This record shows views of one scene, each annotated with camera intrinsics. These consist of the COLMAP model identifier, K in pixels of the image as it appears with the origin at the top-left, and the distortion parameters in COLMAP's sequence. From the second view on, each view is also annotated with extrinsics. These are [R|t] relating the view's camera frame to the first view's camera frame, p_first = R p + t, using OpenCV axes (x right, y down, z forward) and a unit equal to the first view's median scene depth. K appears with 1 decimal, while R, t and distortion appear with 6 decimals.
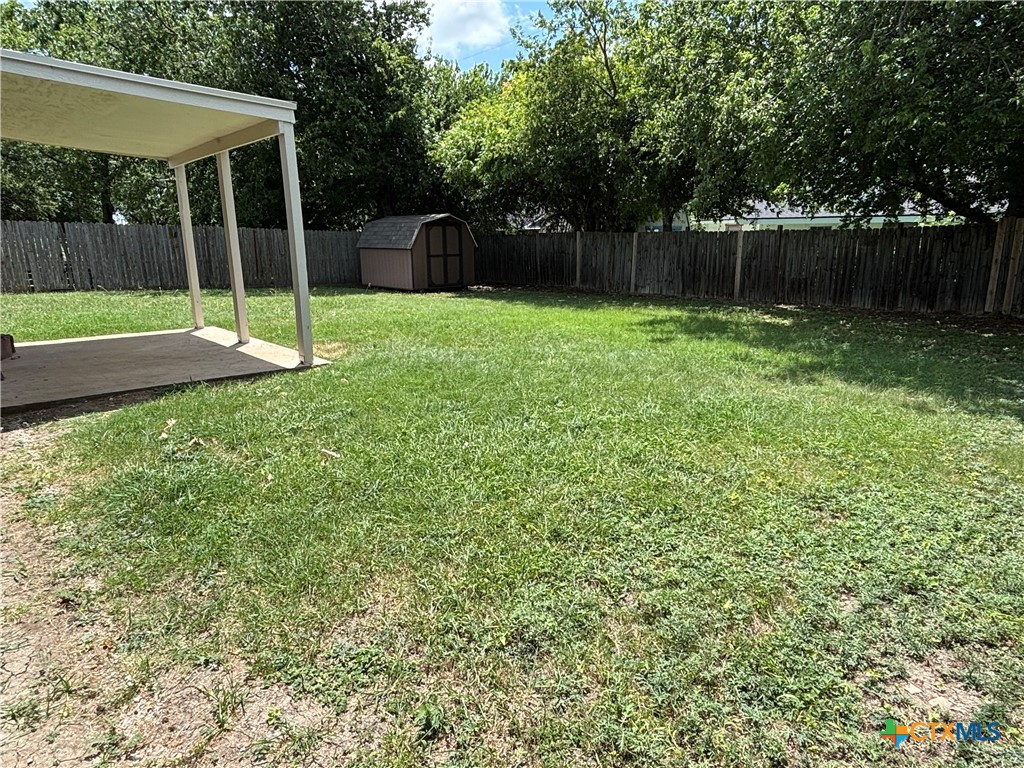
lens RADIAL K [[626.6, 0, 512.0], [0, 626.6, 384.0], [0, 0, 1]] dist [0.000452, 0.000333]
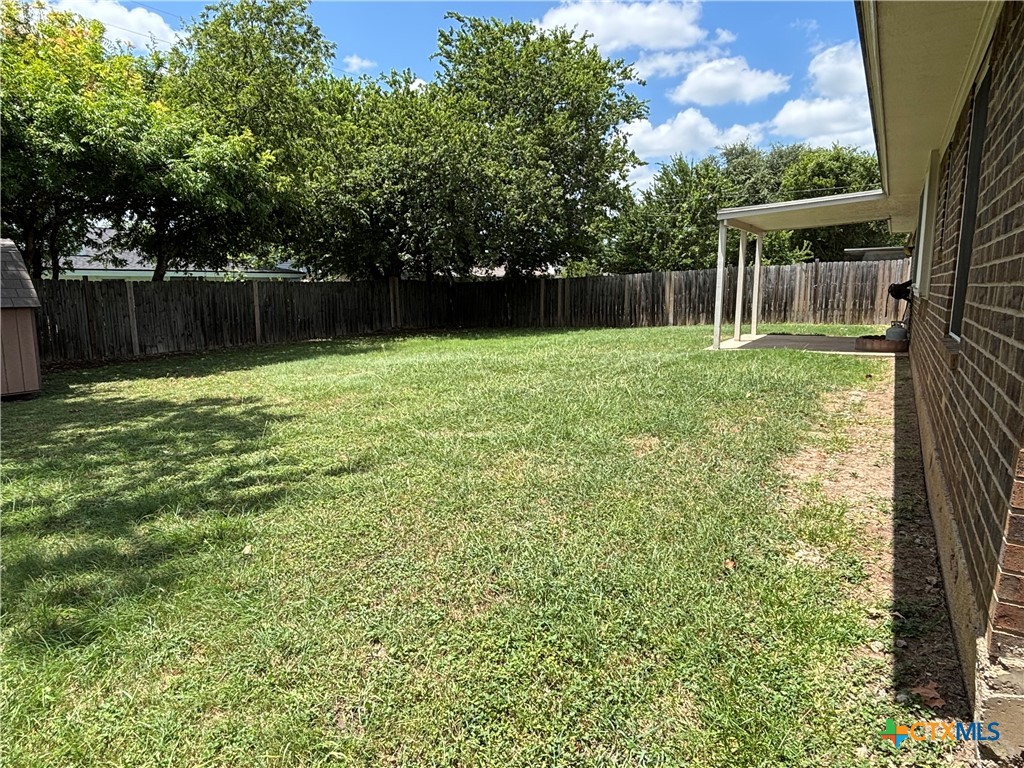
lens RADIAL K [[626.6, 0, 512.0], [0, 626.6, 384.0], [0, 0, 1]] dist [0.000452, 0.000333]
pose [[-0.294484, -0.137280, 0.945745, -0.771297], [0.228796, 0.950720, 0.209245, -0.183599], [-0.927864, 0.278002, -0.248563, 0.830896]]
